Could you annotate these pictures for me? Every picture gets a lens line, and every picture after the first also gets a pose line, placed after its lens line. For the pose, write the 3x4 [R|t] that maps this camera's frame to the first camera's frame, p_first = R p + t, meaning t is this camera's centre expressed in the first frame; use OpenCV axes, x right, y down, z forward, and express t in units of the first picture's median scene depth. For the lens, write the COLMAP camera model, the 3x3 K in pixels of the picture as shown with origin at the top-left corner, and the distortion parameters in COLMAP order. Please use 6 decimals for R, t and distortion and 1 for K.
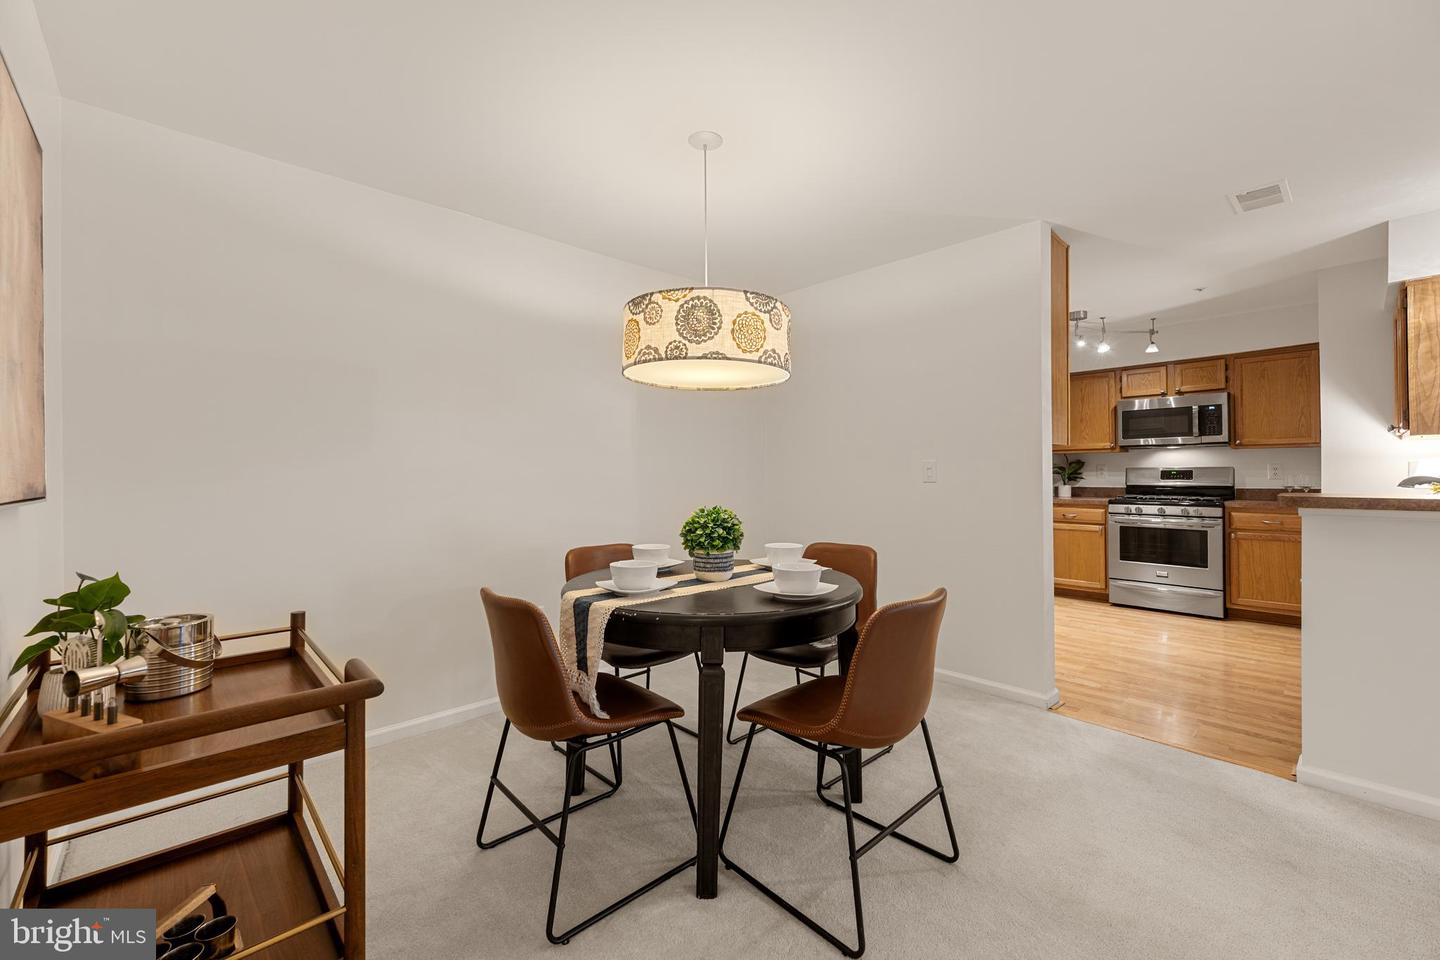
lens RADIAL K [[576.4, 0, 725.3], [0, 576.4, 470.1], [0, 0, 1]] dist [-0.000663, 0.000460]
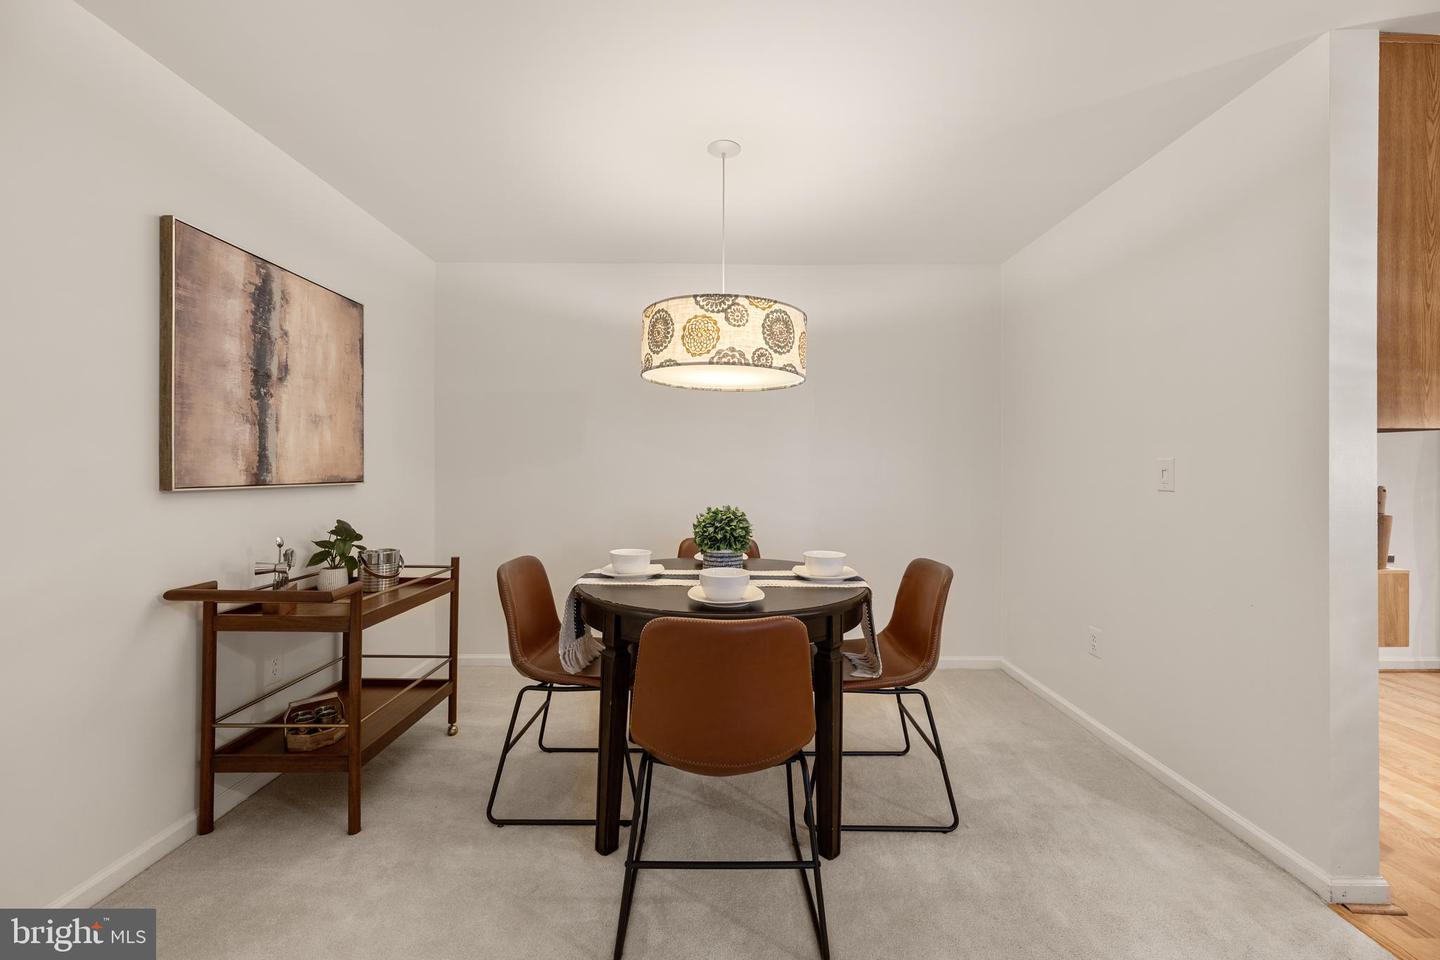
lens RADIAL K [[576.4, 0, 718.5], [0, 576.4, 467.8], [0, 0, 1]] dist [-0.000663, 0.000460]
pose [[0.734543, 0.008318, -0.678511, 0.450598], [-0.005896, 0.999965, 0.005876, -0.007374], [0.678536, -0.000316, 0.734567, 0.165749]]
